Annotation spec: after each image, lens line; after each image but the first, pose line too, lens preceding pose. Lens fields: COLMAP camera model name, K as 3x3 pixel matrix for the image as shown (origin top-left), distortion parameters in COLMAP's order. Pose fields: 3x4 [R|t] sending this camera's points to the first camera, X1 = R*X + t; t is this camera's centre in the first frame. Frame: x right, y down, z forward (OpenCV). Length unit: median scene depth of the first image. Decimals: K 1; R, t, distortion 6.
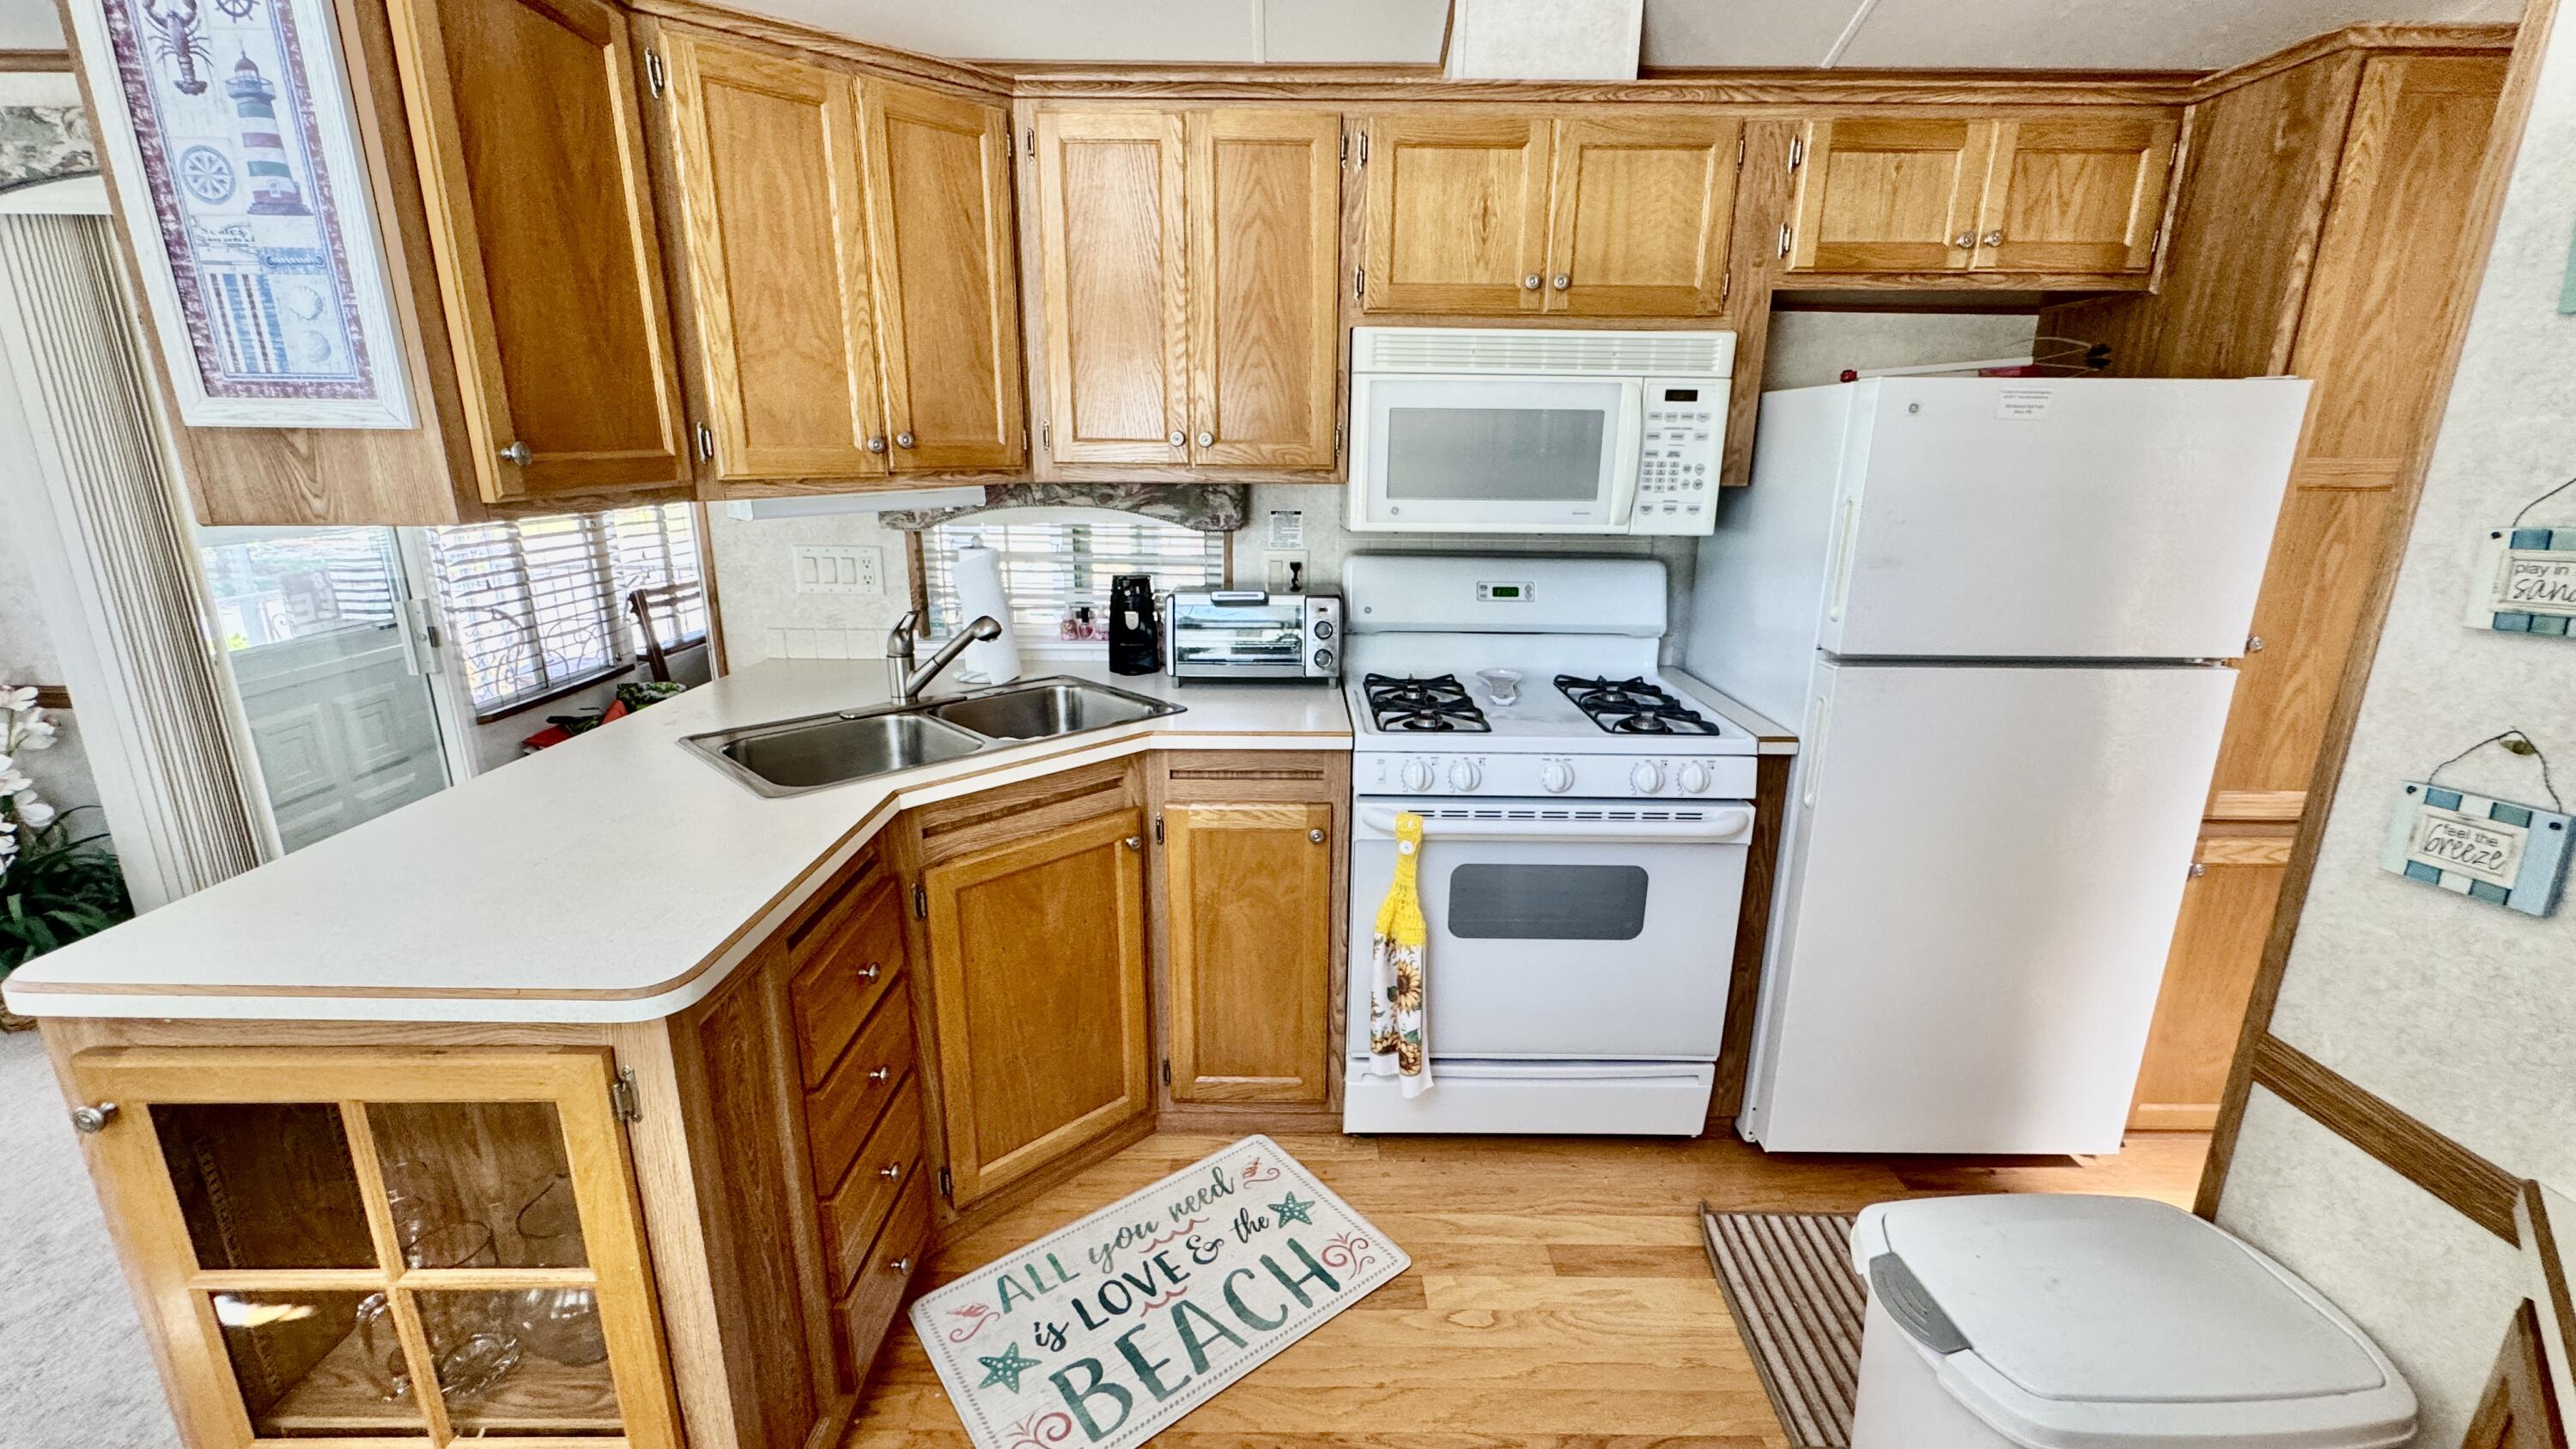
lens RADIAL K [[1032.2, 0, 1286.7], [0, 1032.2, 718.9], [0, 0, 1]] dist [-0.004834, 0.001086]
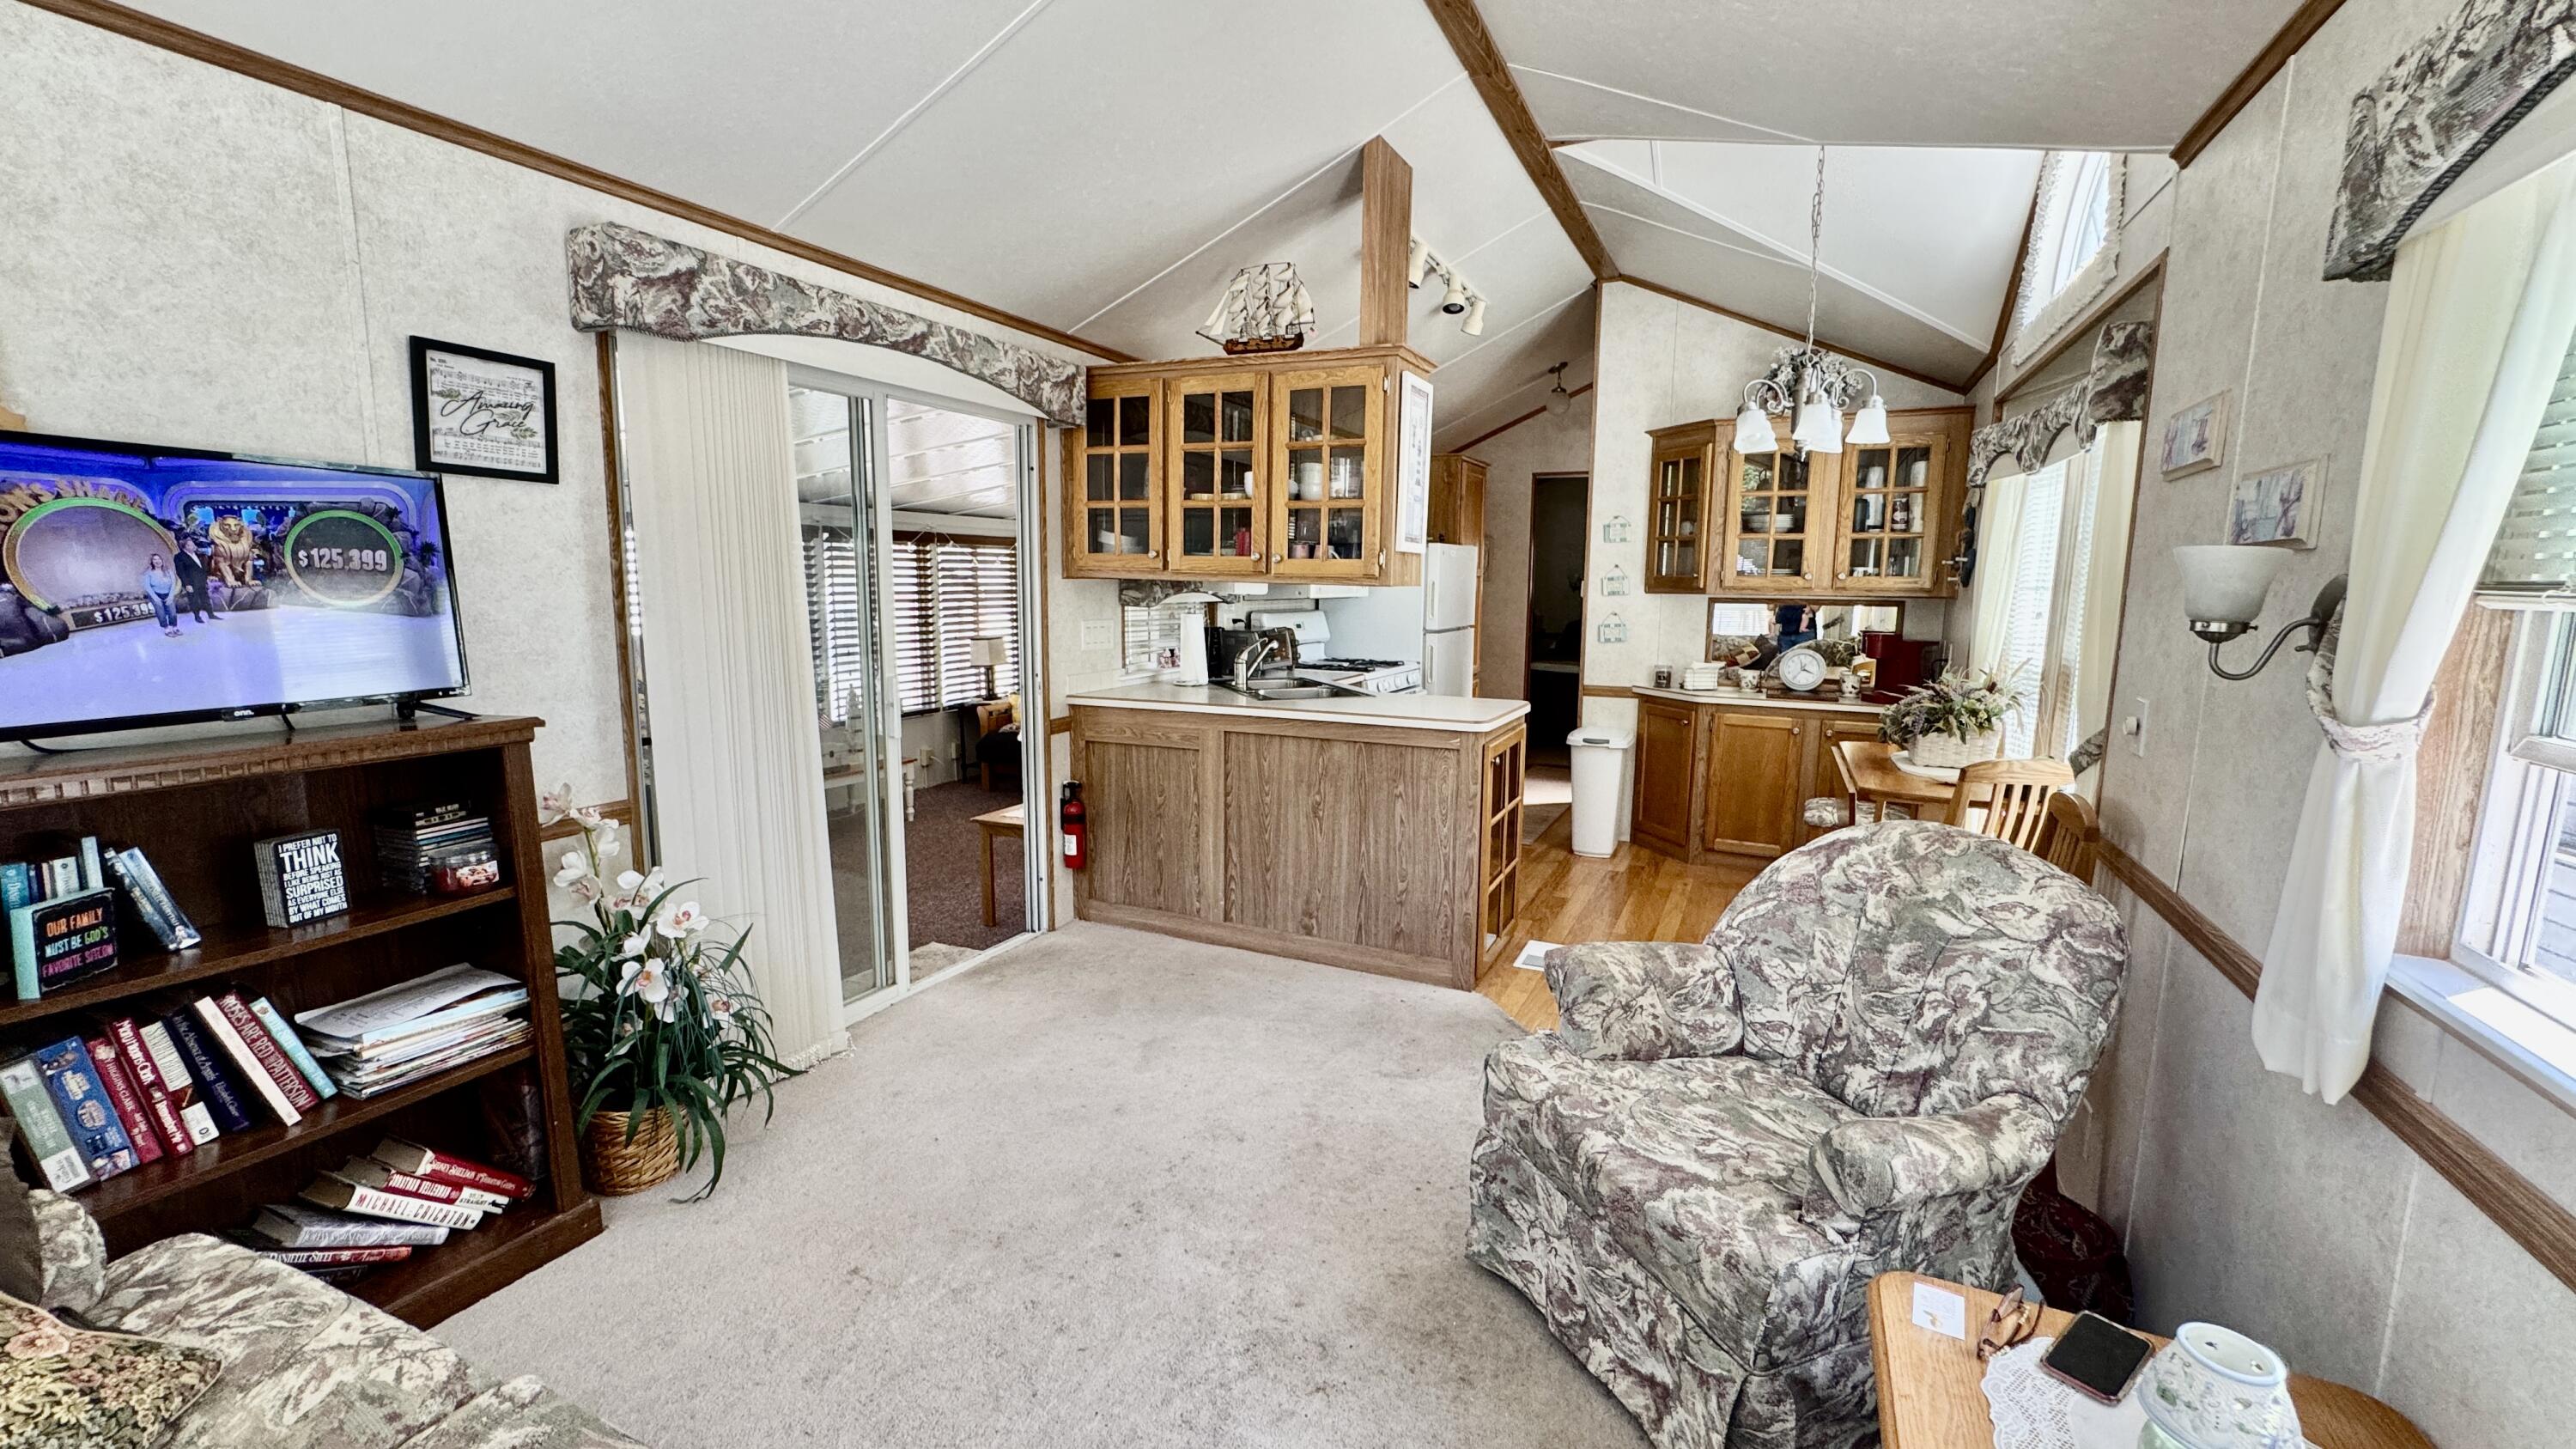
lens RADIAL K [[1032.2, 0, 1286.7], [0, 1032.2, 718.9], [0, 0, 1]] dist [-0.004834, 0.001086]
pose [[0.437293, -0.128302, 0.890120, -3.712725], [0.228616, 0.973115, 0.027952, 0.012339], [-0.869775, 0.191273, 0.454869, 0.055839]]
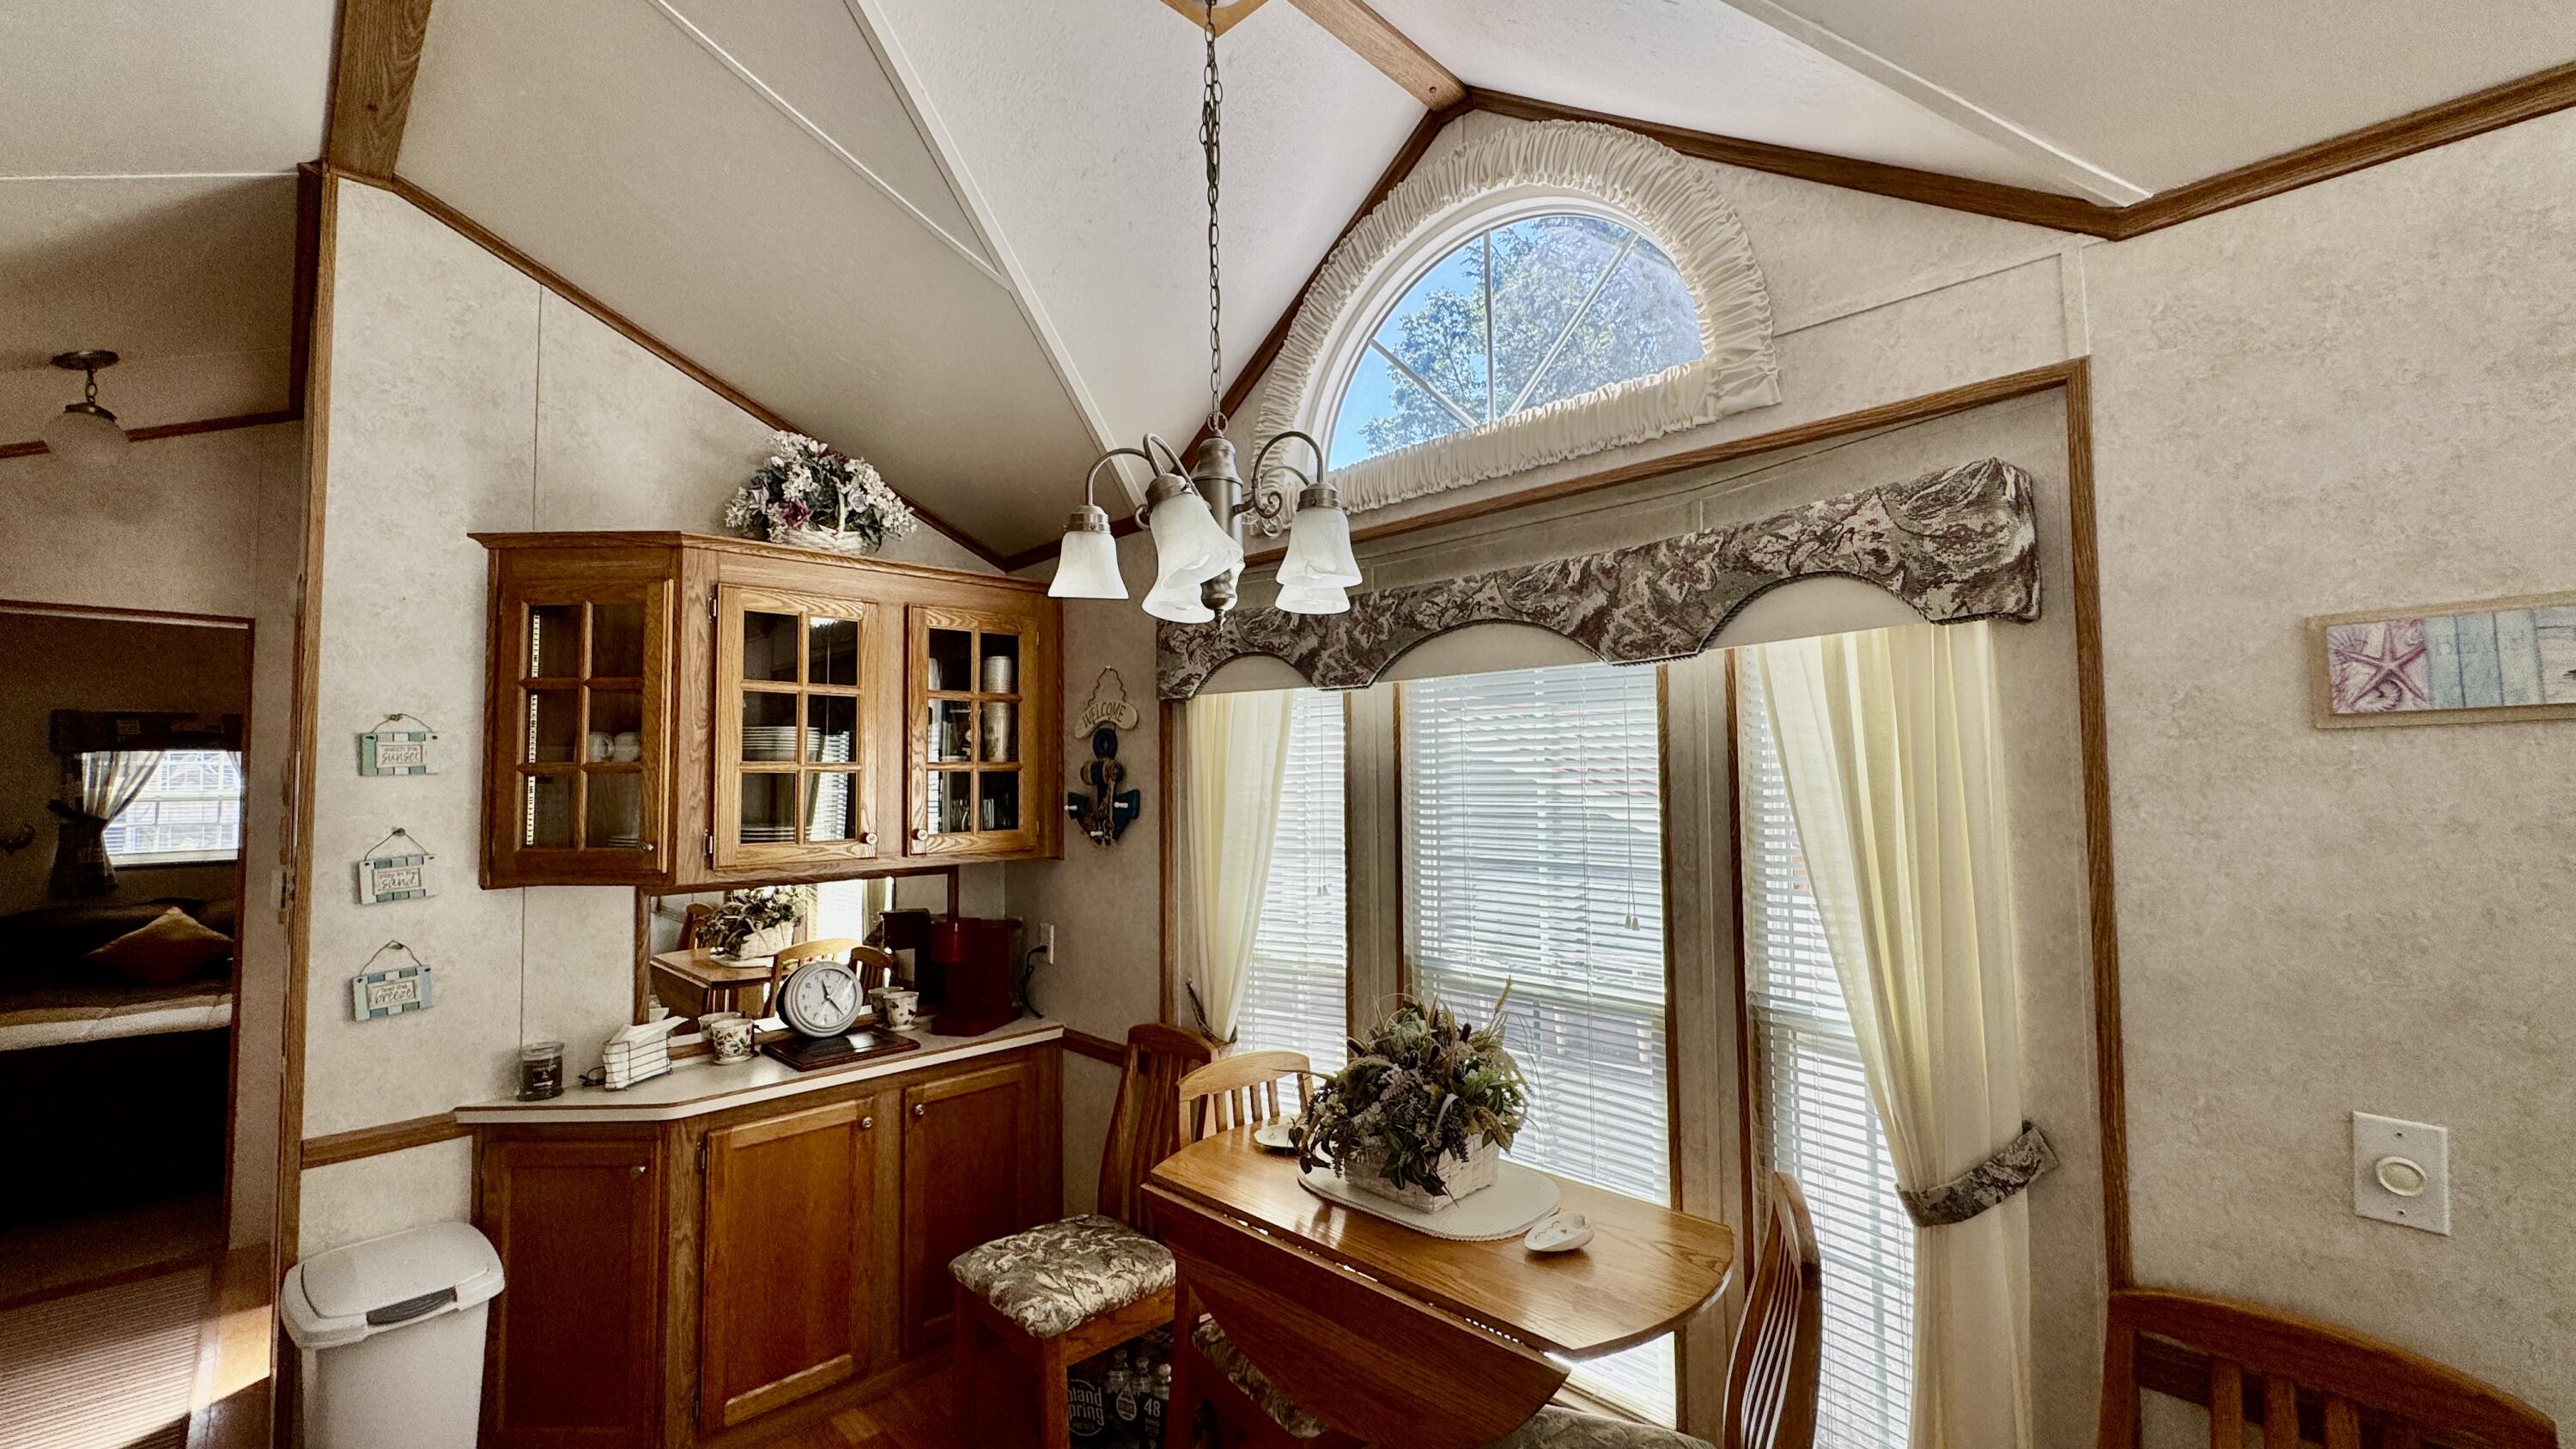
lens RADIAL K [[1032.2, 0, 1286.7], [0, 1032.2, 718.9], [0, 0, 1]] dist [-0.004834, 0.001086]
pose [[-0.702273, 0.042067, 0.710664, -1.527241], [0.192117, 0.972415, 0.132287, -0.312732], [-0.685495, 0.229432, -0.690983, 0.845495]]
